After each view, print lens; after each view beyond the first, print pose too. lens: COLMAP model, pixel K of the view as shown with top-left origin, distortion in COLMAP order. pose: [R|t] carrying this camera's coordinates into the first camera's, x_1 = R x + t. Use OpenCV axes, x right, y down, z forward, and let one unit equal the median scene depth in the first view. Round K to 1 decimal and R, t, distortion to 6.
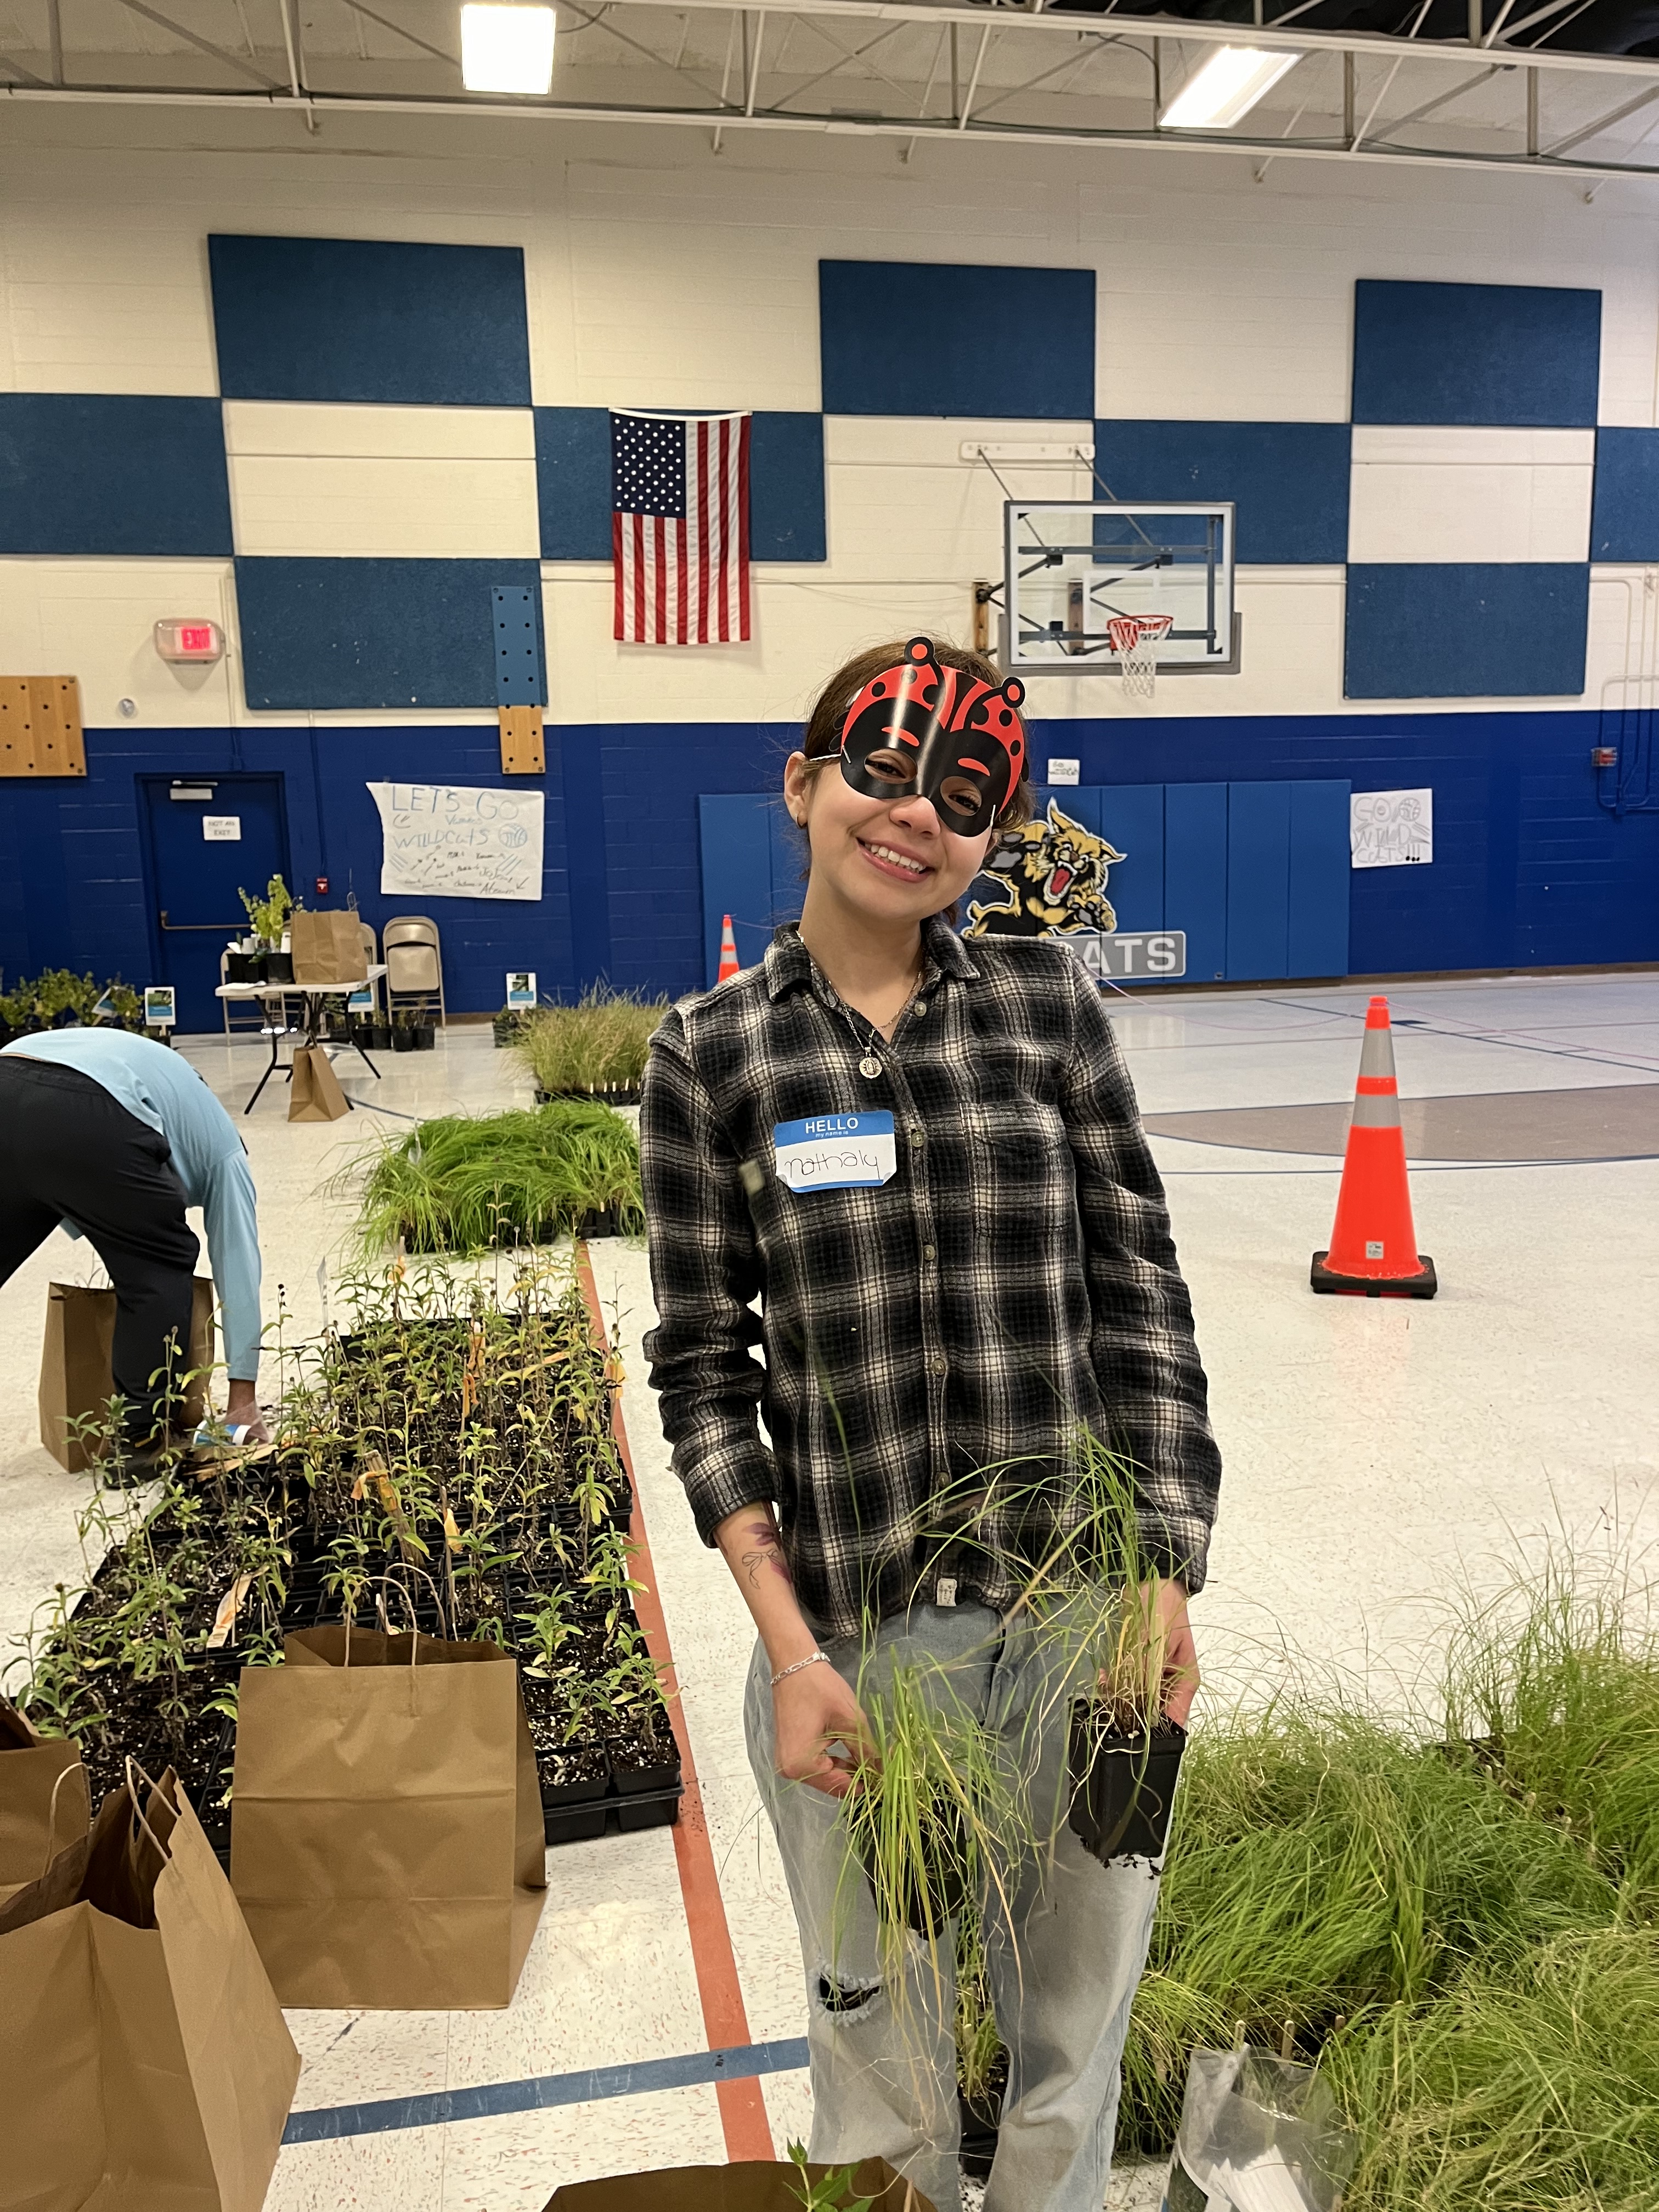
lens RADIAL K [[1679.4, 0, 827.9], [0, 1679.4, 1103.8], [0, 0, 1]] dist [-0.000746, -0.000818]
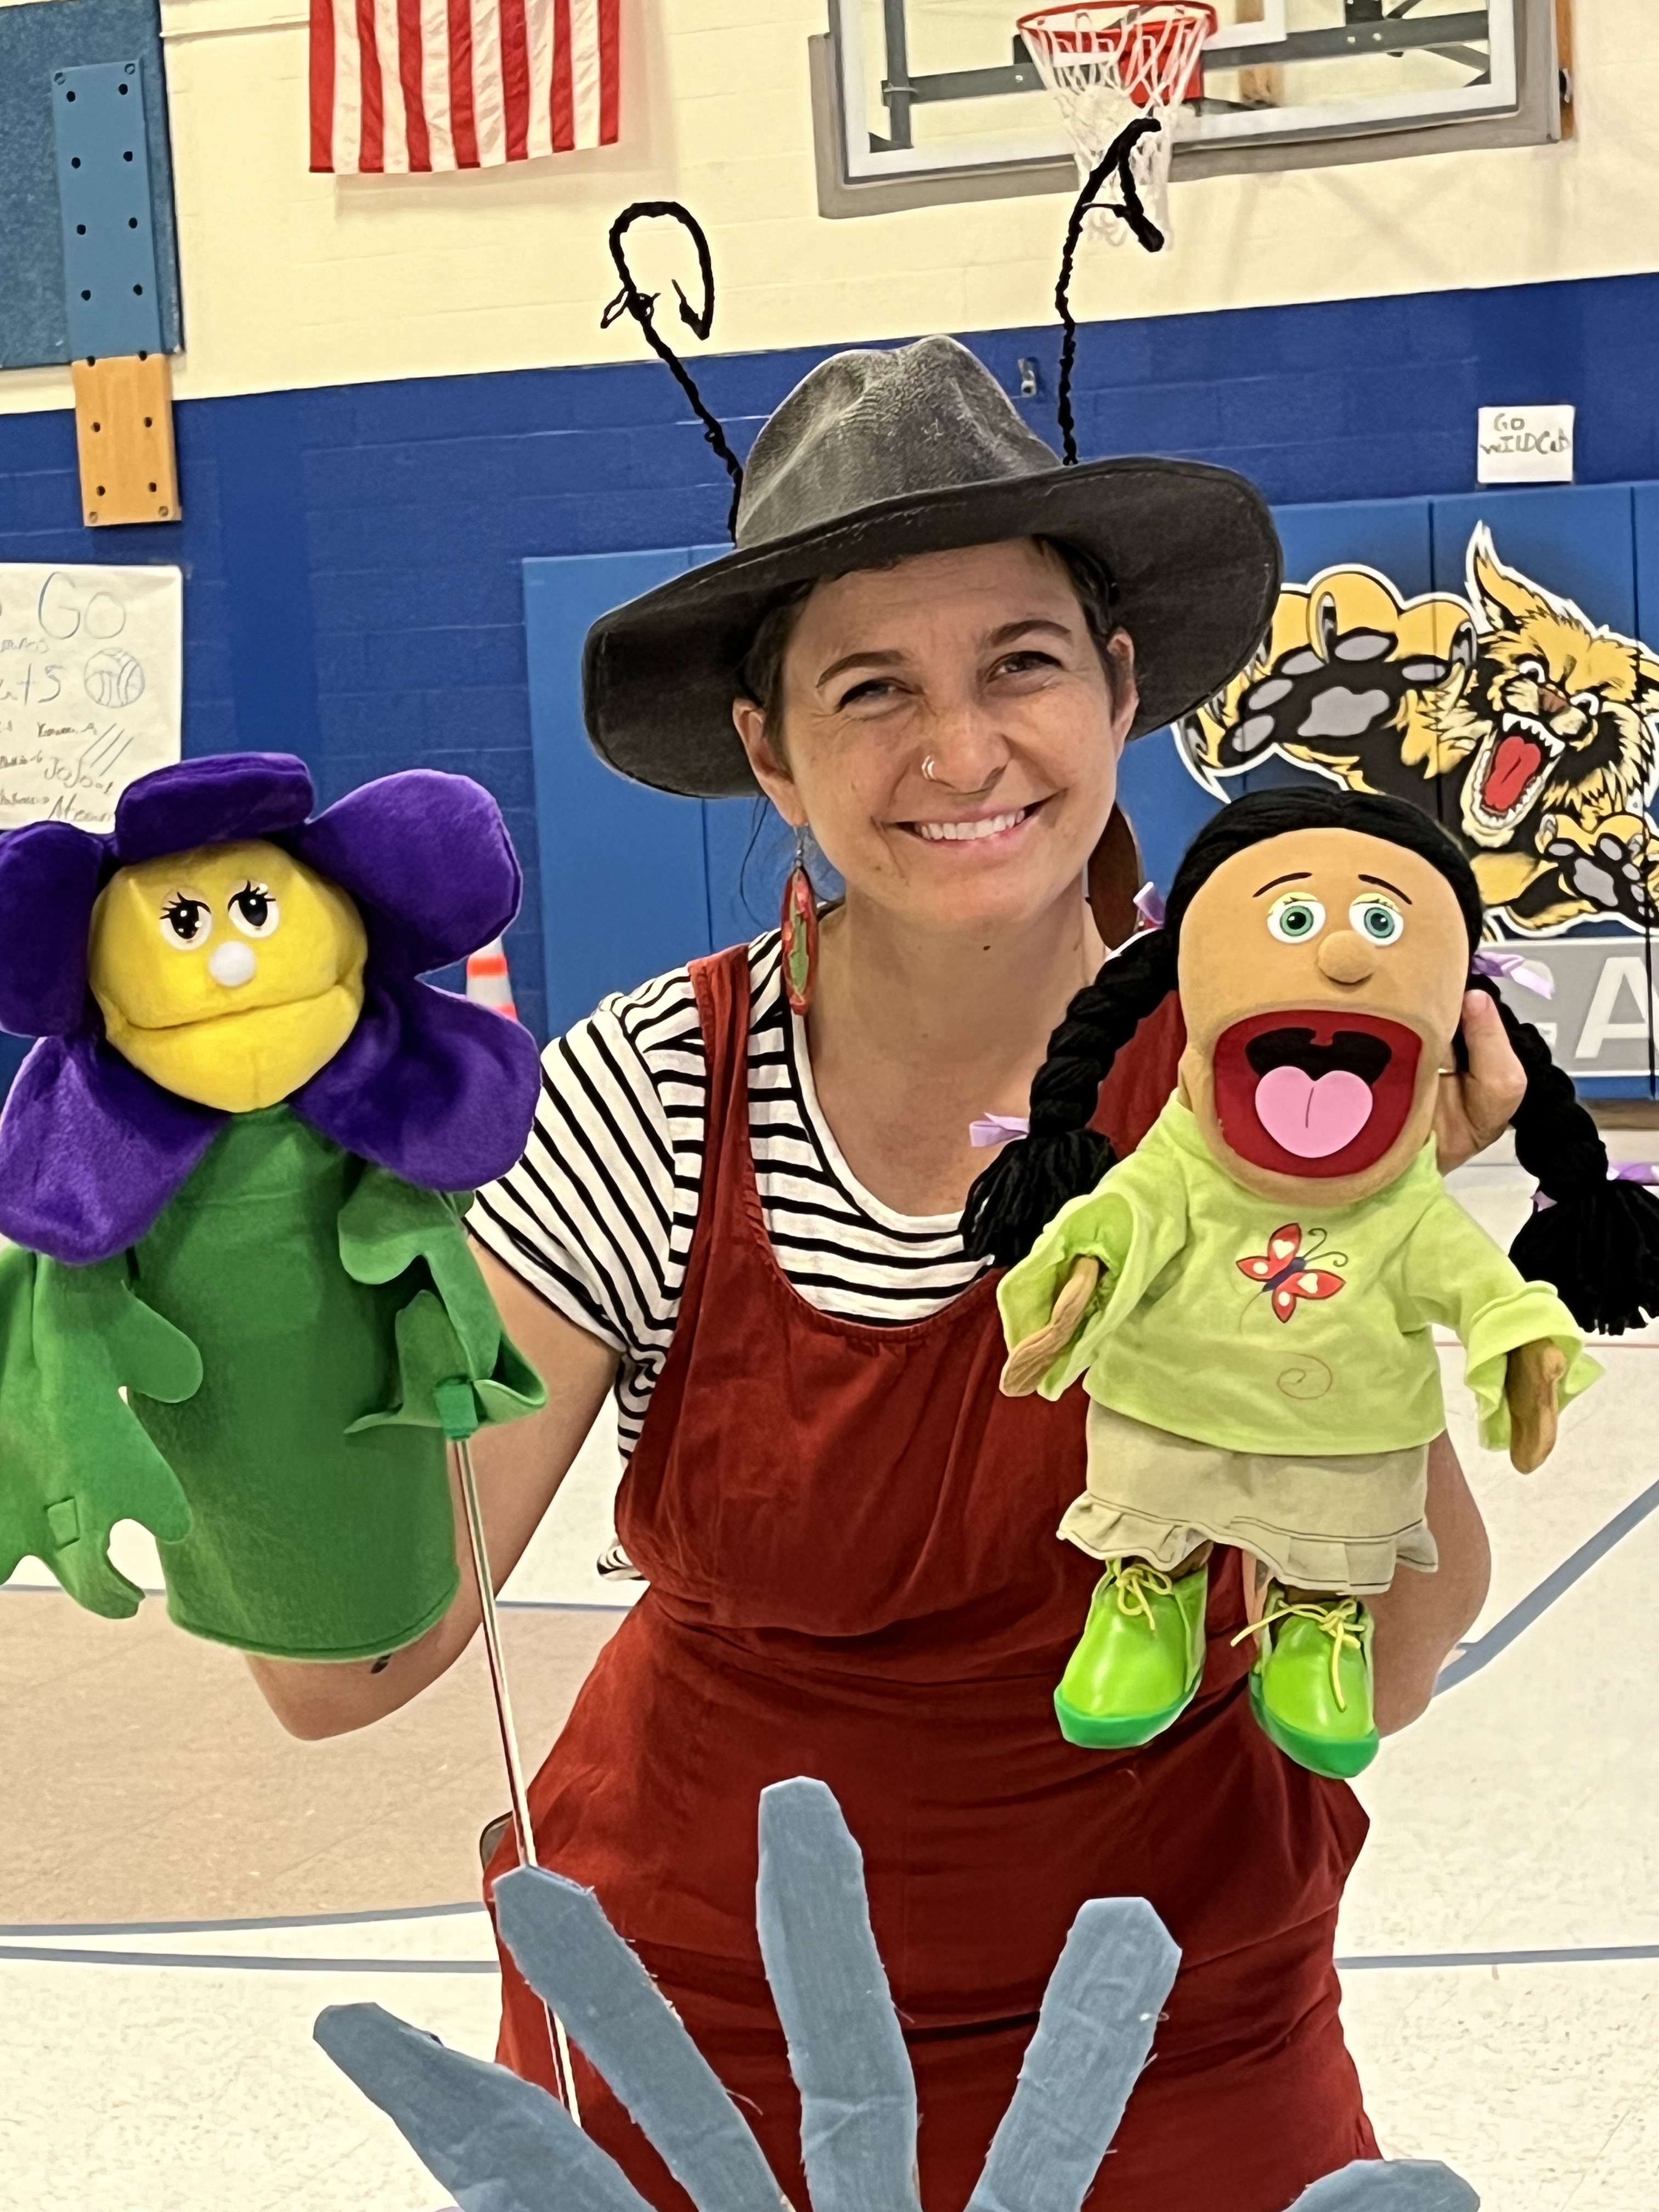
lens RADIAL K [[4256.3, 0, 829.4], [0, 4256.3, 1106.6], [0, 0, 1]] dist [0.000785, 0.000000]
pose [[0.836426, 0.036844, -0.546840, 0.515783], [-0.048808, 0.998781, -0.007361, -0.058075], [0.545902, 0.032848, 0.837205, 0.243625]]
